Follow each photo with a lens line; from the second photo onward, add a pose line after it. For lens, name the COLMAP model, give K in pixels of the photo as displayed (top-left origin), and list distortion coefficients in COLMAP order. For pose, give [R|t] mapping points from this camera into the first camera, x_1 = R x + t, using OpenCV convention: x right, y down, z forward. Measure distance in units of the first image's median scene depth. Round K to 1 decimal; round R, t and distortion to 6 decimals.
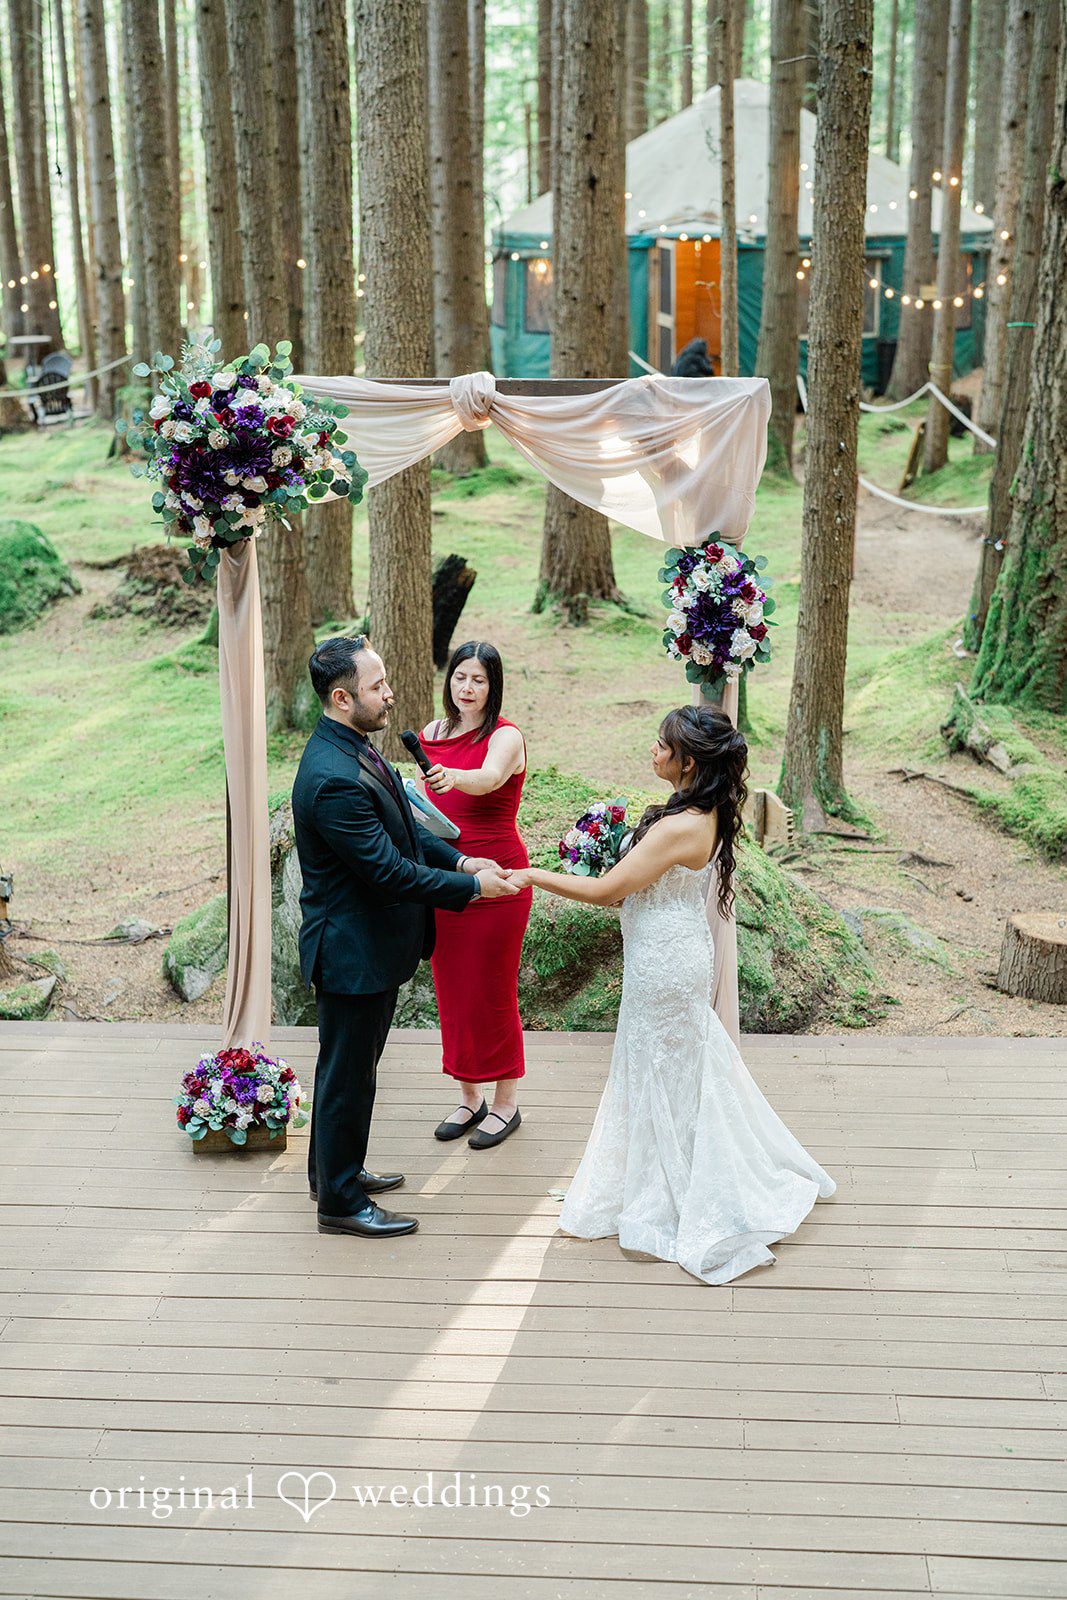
lens RADIAL K [[2336.3, 0, 525.3], [0, 2336.3, 803.4], [0, 0, 1]] dist [-0.019934, 0.149760]
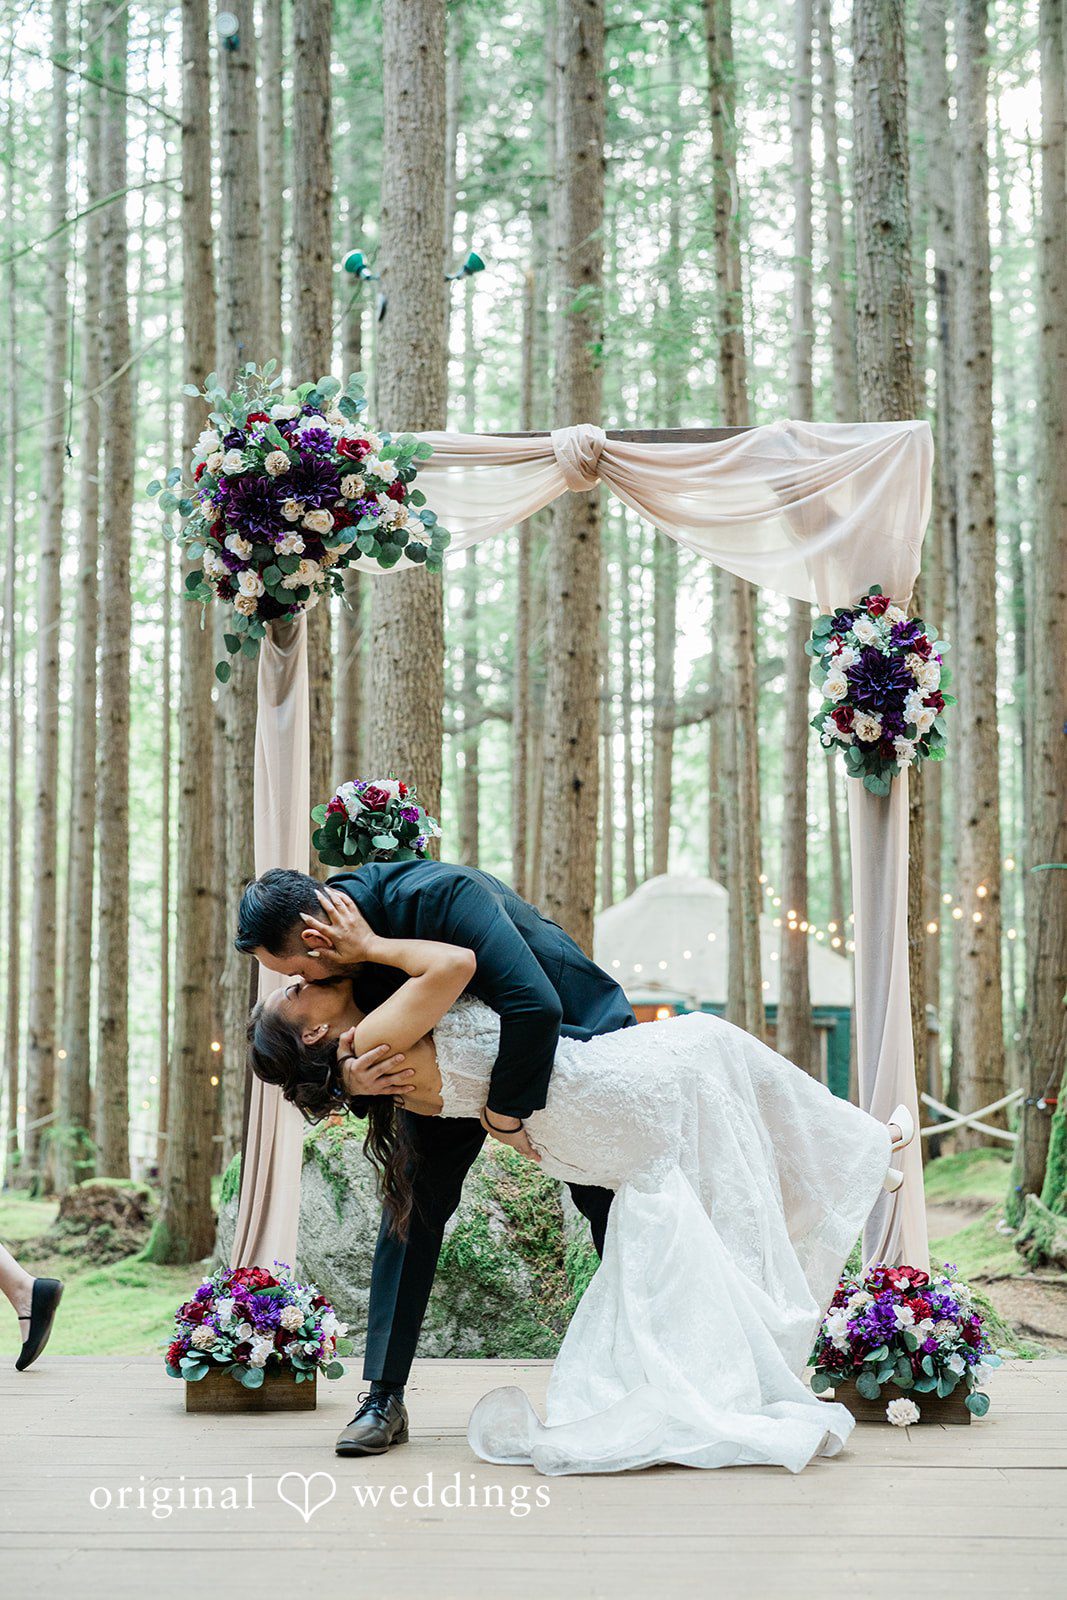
lens RADIAL K [[2303.1, 0, 533.5], [0, 2303.1, 800.0], [0, 0, 1]] dist [-0.028109, 0.072375]
pose [[0.998888, 0.015355, 0.044566, -0.046006], [0.003448, 0.919118, -0.393968, 0.168425], [-0.047011, 0.393684, 0.918043, 0.179651]]
